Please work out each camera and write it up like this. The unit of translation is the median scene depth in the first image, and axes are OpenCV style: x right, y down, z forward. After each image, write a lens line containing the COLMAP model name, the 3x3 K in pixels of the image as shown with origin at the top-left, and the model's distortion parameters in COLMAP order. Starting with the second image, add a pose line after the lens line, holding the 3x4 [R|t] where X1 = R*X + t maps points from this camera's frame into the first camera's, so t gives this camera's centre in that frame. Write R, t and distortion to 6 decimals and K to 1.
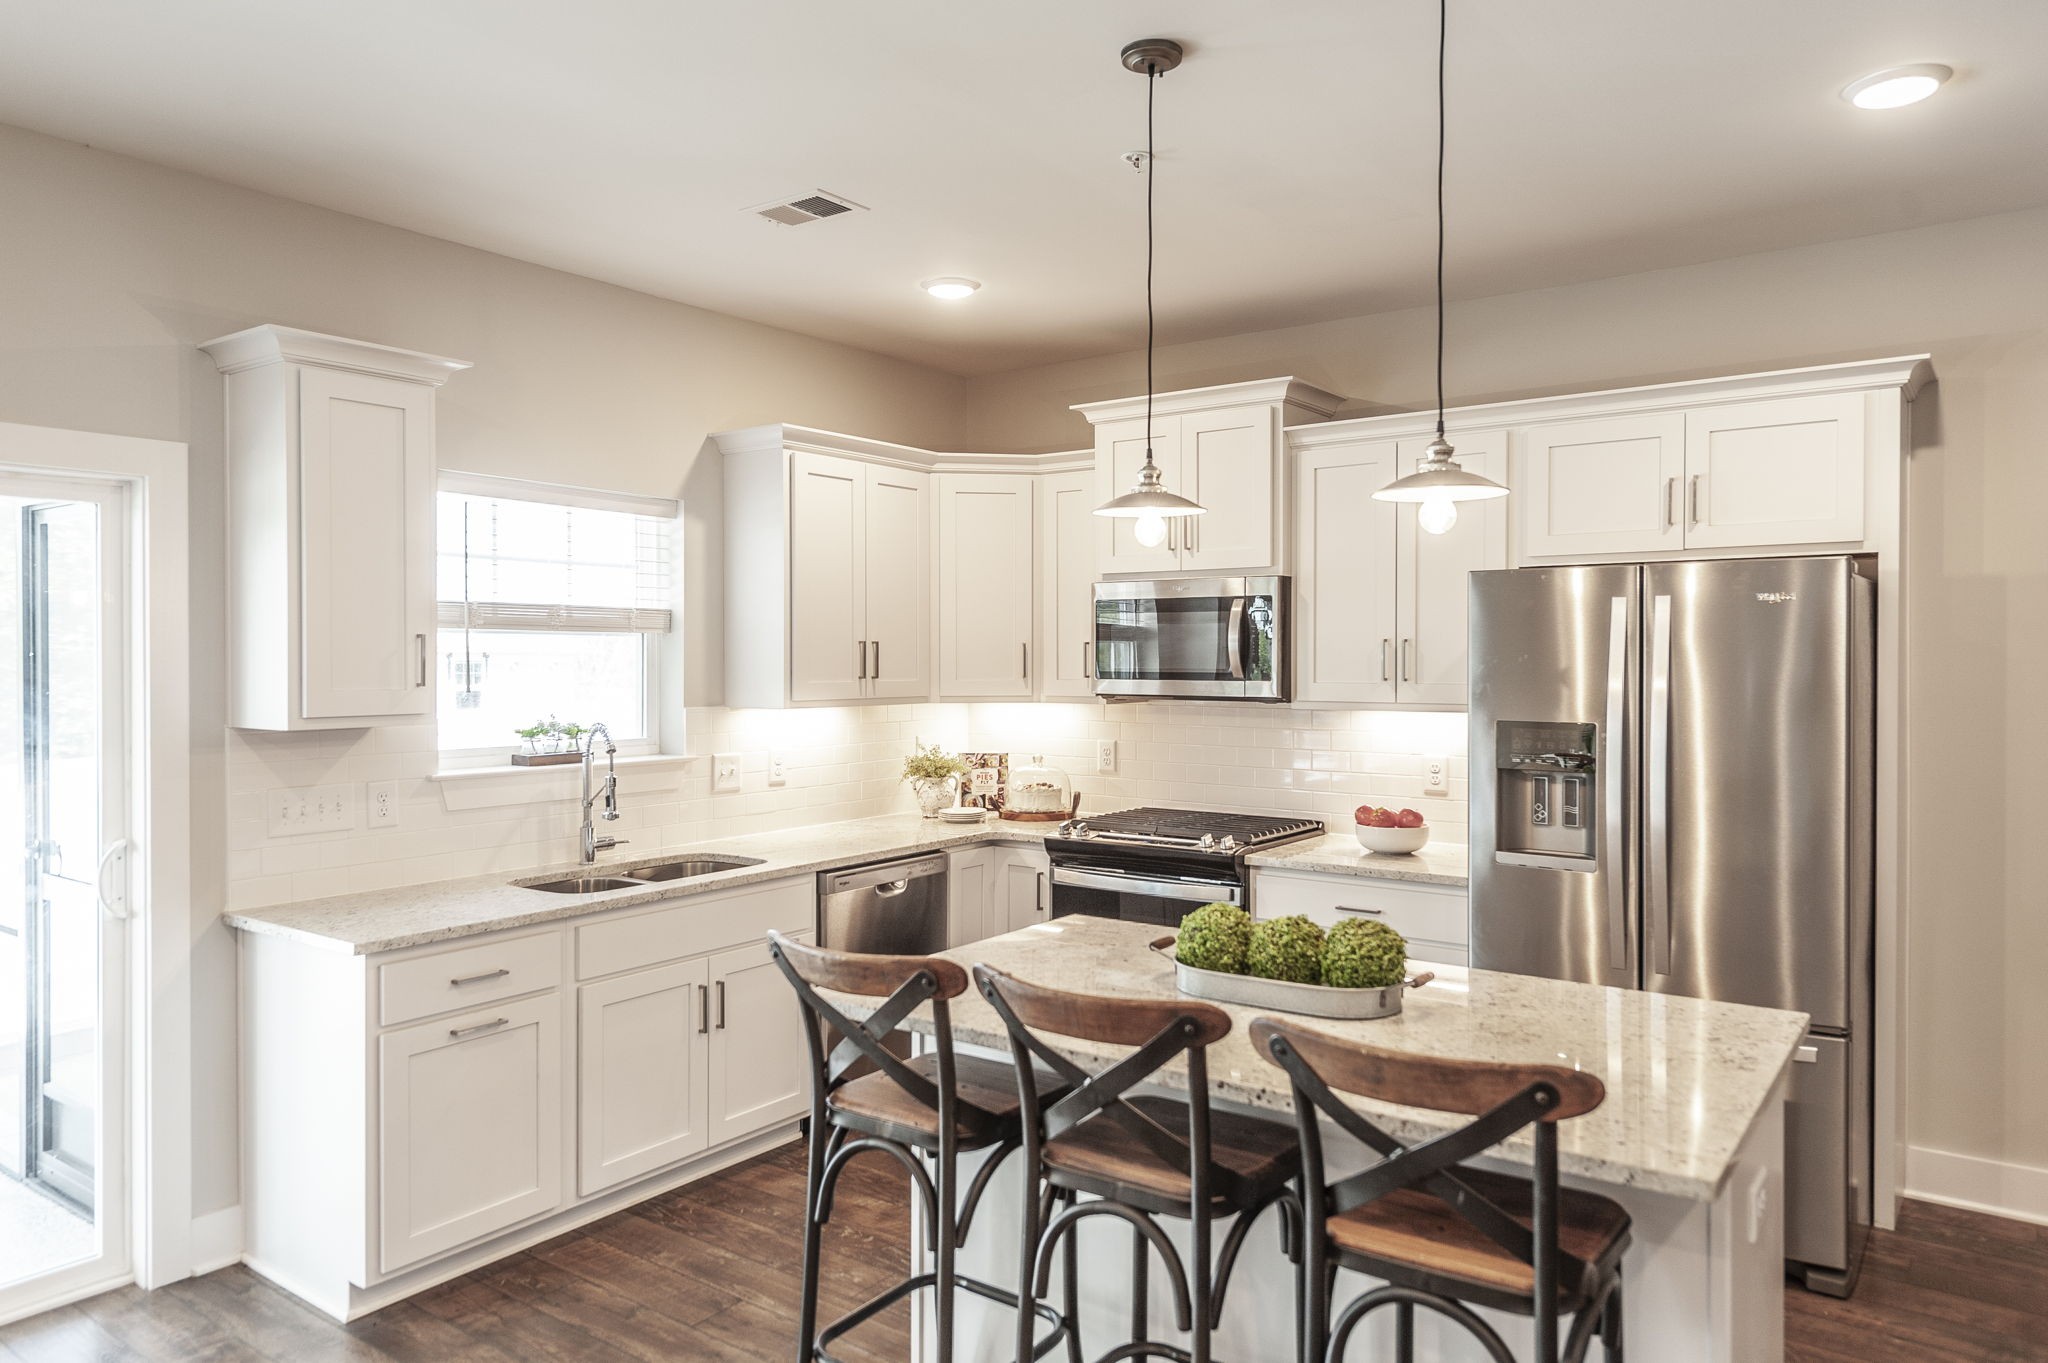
lens RADIAL K [[1336.2, 0, 1033.7], [0, 1336.2, 672.6], [0, 0, 1]] dist [0.014270, -0.000045]
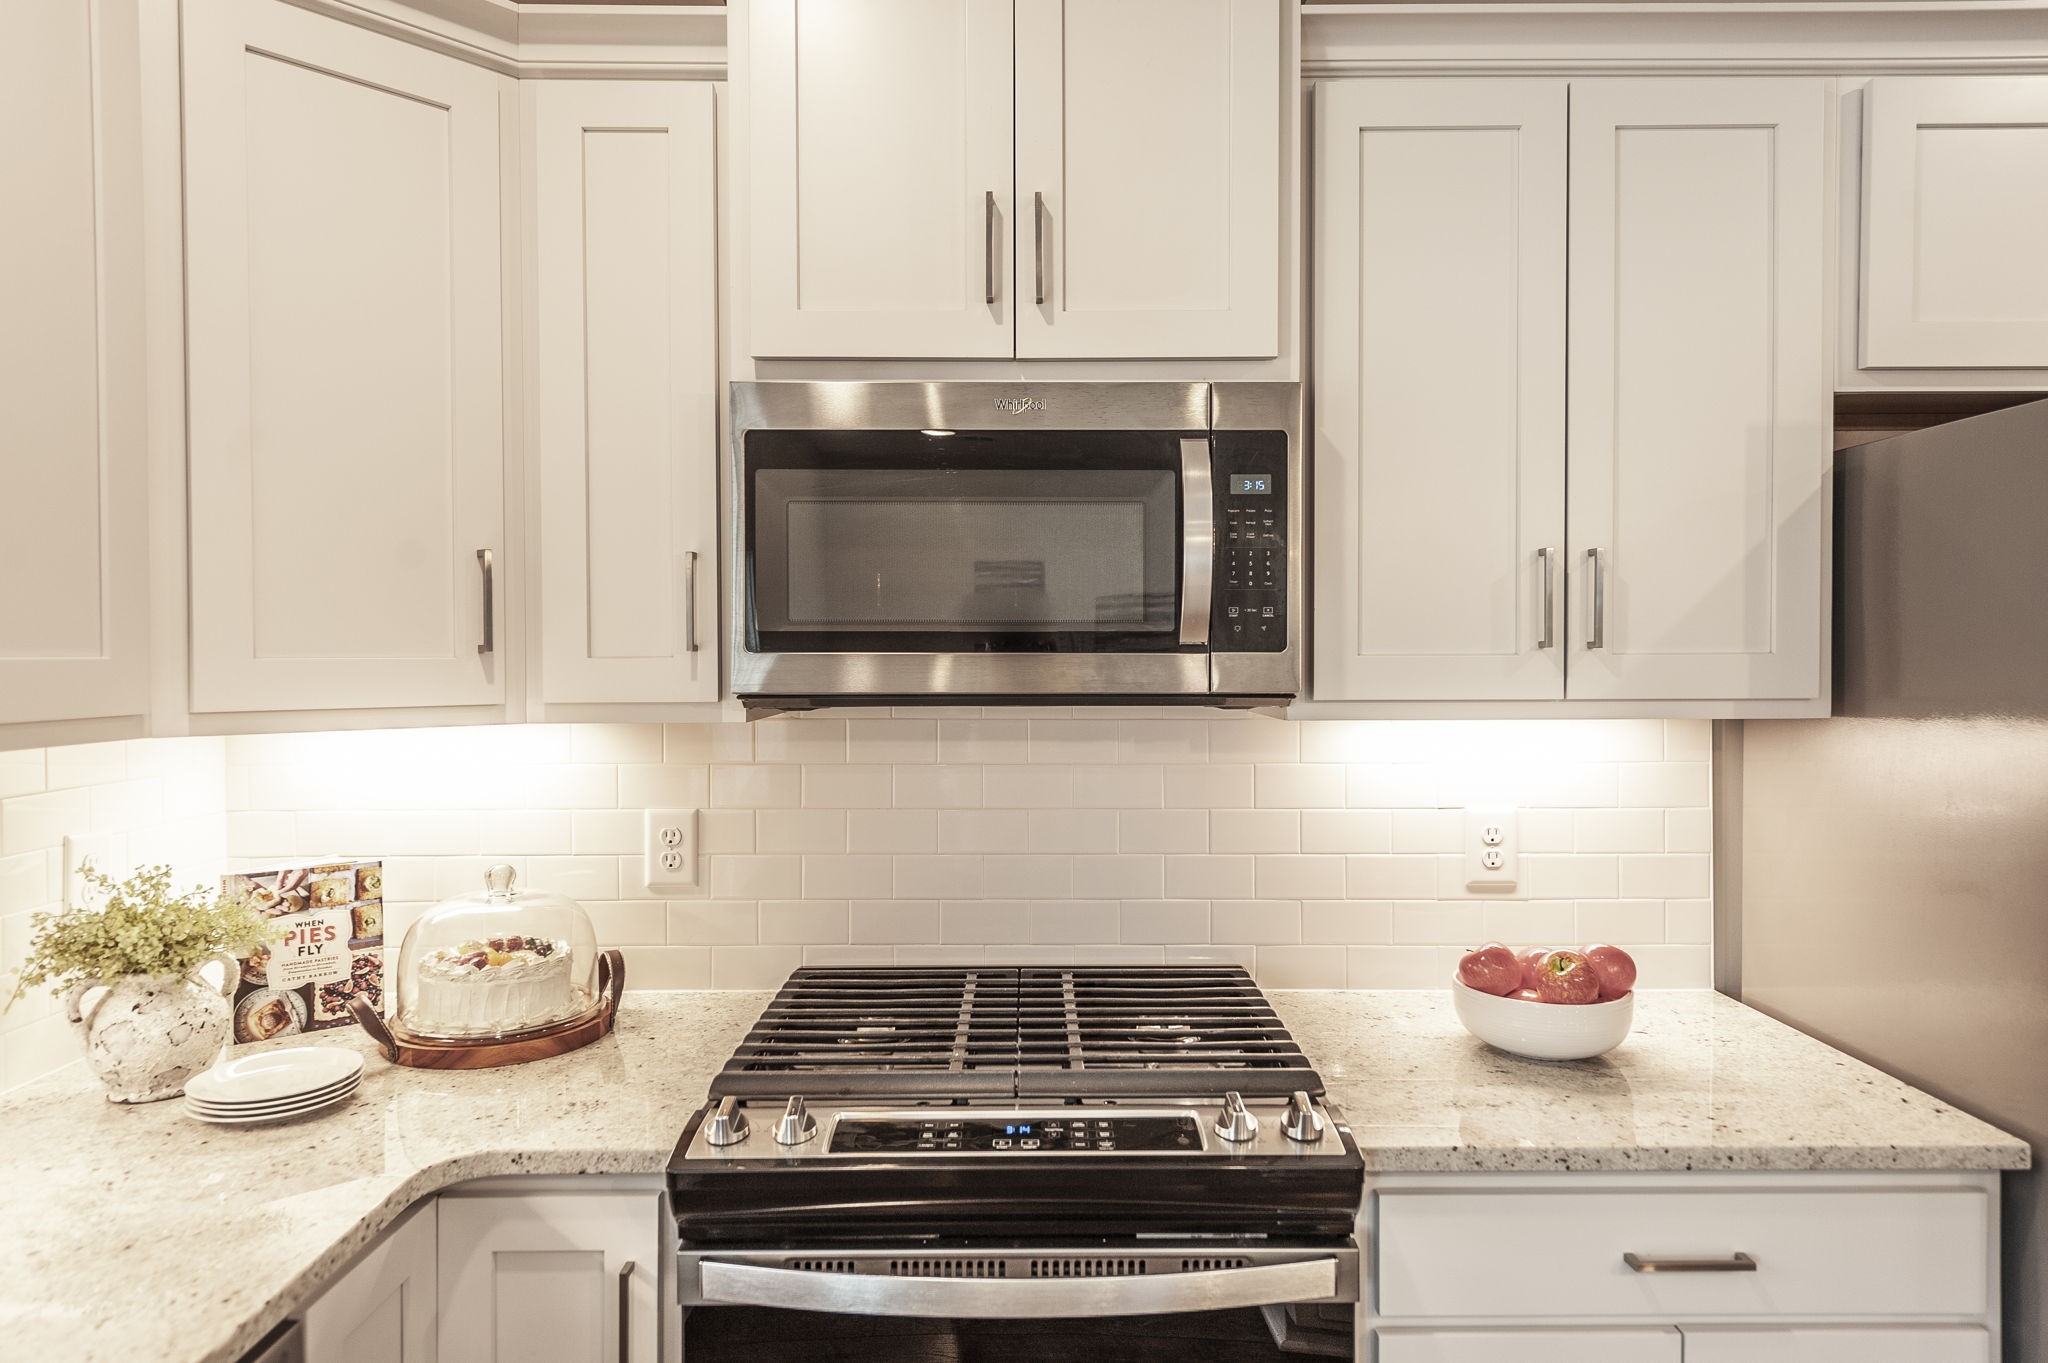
lens RADIAL K [[1237.8, 0, 1026.7], [0, 1237.8, 677.1], [0, 0, 1]] dist [0.039103, -0.032406]
pose [[0.806225, -0.011365, 0.591500, -0.096278], [0.009657, 0.999935, 0.006050, 0.010805], [-0.591531, 0.000835, 0.806282, 0.749617]]
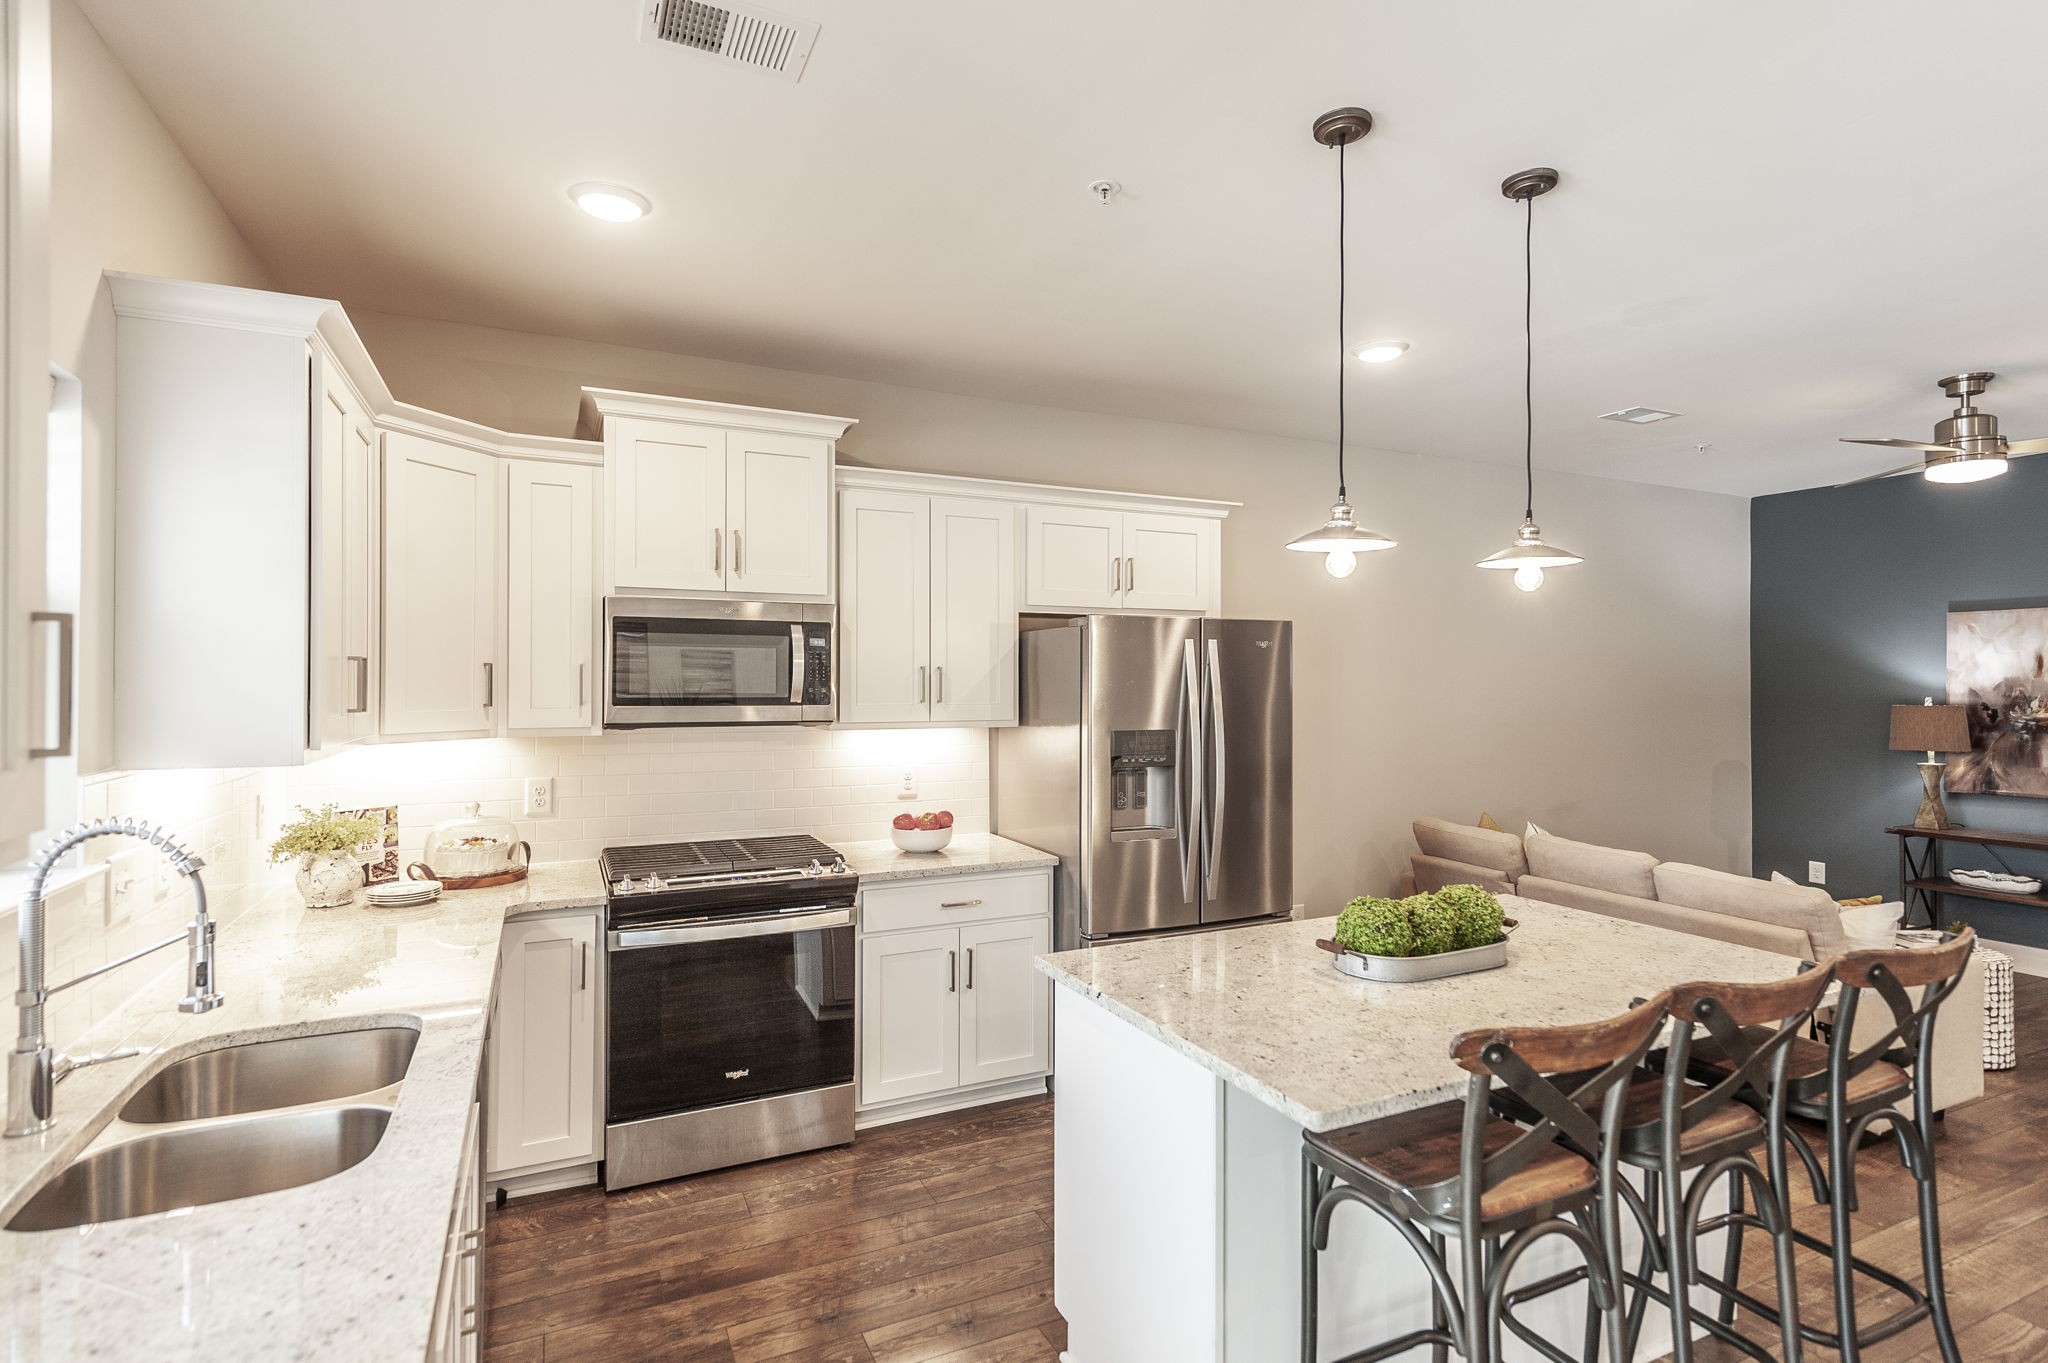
lens RADIAL K [[996.3, 0, 1027.3], [0, 996.3, 676.4], [0, 0, 1]] dist [0.004840, -0.000387]
pose [[0.477776, 0.007175, 0.878452, -0.429896], [0.009749, 0.999862, -0.013469, -0.003841], [-0.878428, 0.014999, 0.477640, 0.490519]]
